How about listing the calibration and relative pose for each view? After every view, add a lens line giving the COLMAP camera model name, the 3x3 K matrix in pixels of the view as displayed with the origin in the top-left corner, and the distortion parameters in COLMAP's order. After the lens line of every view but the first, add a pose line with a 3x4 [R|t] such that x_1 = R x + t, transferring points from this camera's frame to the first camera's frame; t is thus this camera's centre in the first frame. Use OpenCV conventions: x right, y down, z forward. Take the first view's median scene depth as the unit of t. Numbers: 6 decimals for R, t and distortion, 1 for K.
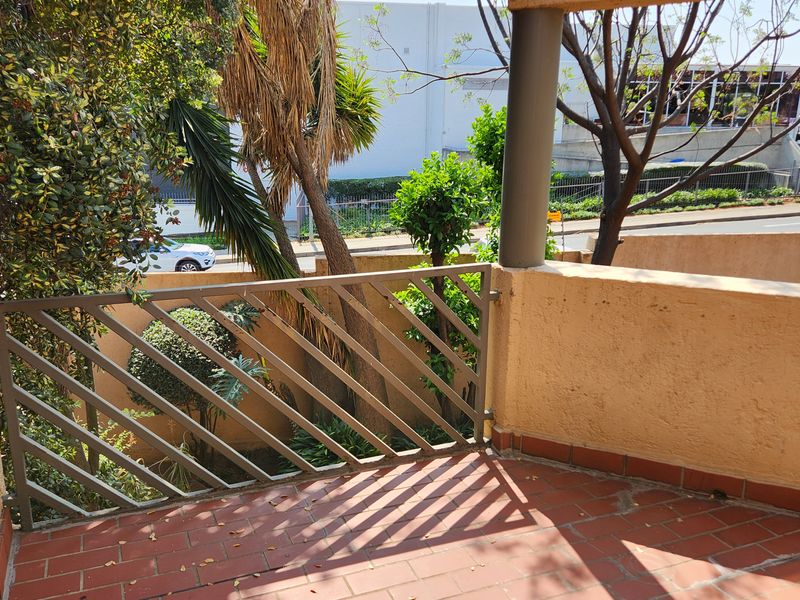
lens RADIAL K [[703.0, 0, 401.8], [0, 703.0, 298.5], [0, 0, 1]] dist [0.130137, -0.027482]
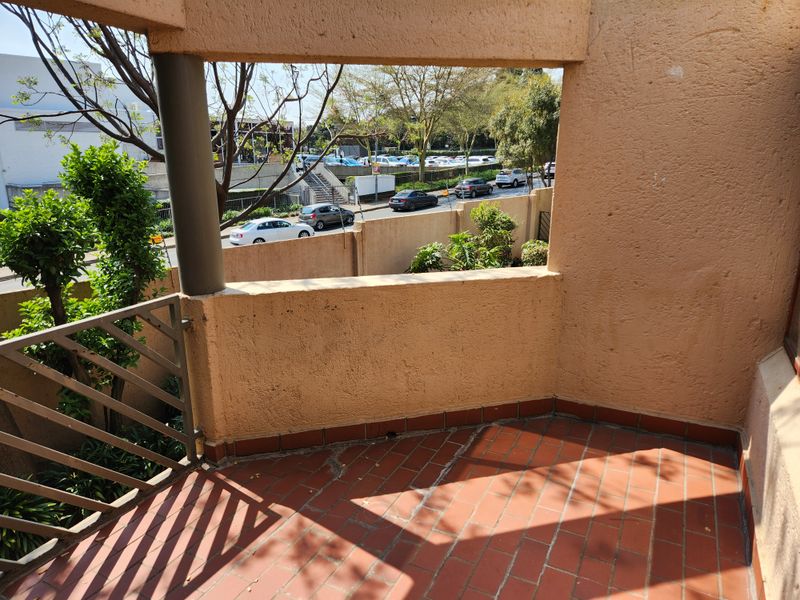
lens RADIAL K [[534.4, 0, 399.3], [0, 534.4, 302.4], [0, 0, 1]] dist [0.072108, -0.041805]
pose [[0.784164, -0.181644, 0.593373, -0.095188], [0.171481, 0.982396, 0.074114, -0.042057], [-0.596390, 0.043635, 0.801508, 0.161432]]
